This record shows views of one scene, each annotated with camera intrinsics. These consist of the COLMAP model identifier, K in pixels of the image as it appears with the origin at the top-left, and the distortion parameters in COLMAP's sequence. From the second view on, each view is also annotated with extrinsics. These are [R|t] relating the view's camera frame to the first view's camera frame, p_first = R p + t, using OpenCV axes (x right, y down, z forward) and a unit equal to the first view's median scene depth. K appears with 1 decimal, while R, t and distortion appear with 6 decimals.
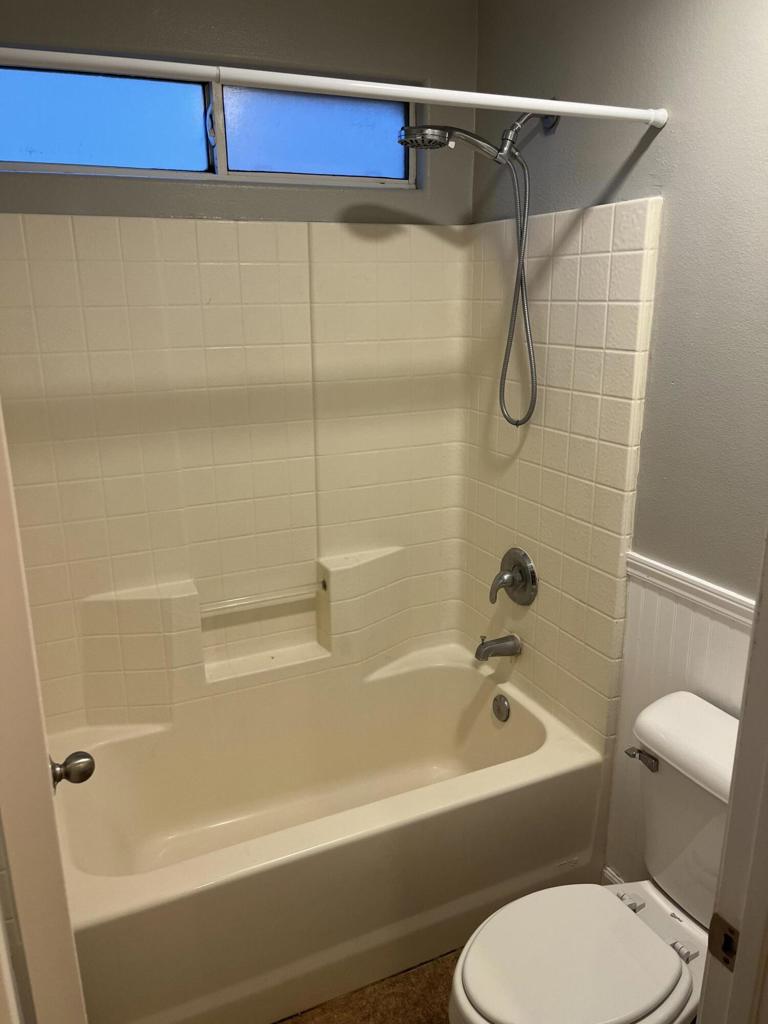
lens RADIAL K [[775.9, 0, 380.9], [0, 775.9, 509.4], [0, 0, 1]] dist [0.009148, 0.005093]
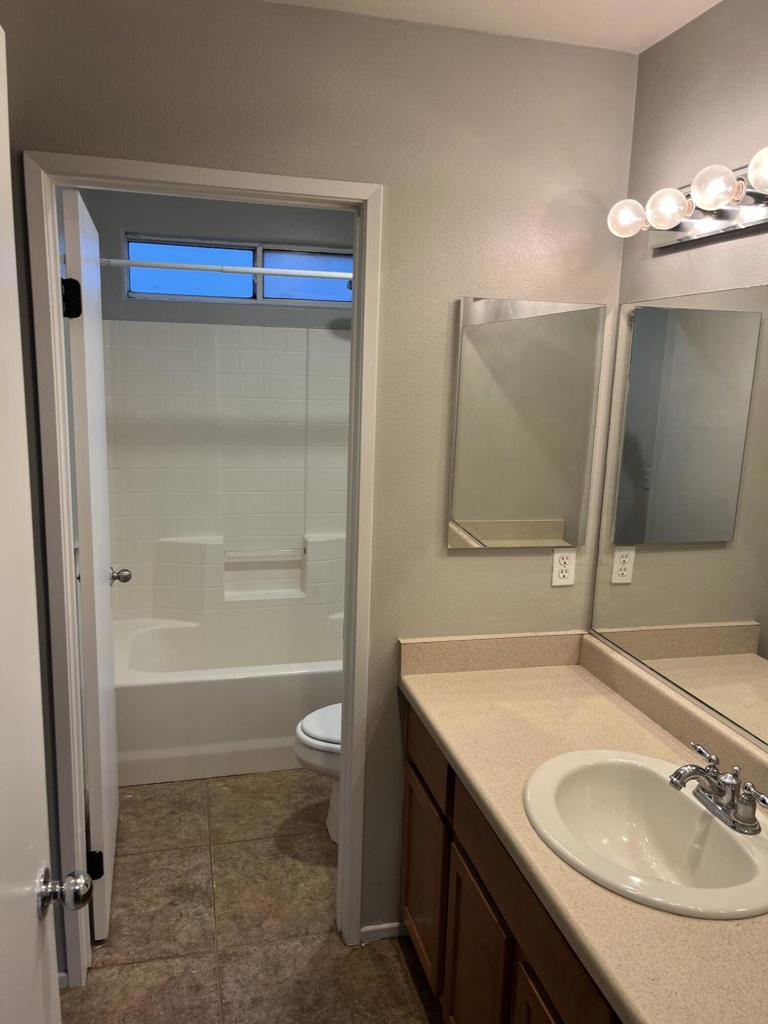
lens RADIAL K [[775.9, 0, 385.4], [0, 775.9, 516.2], [0, 0, 1]] dist [0.009148, 0.005093]
pose [[0.981928, 0.069307, -0.176107, 0.390445], [-0.085672, 0.992510, -0.087082, 0.164051], [0.168753, 0.100596, 0.980512, -0.570492]]
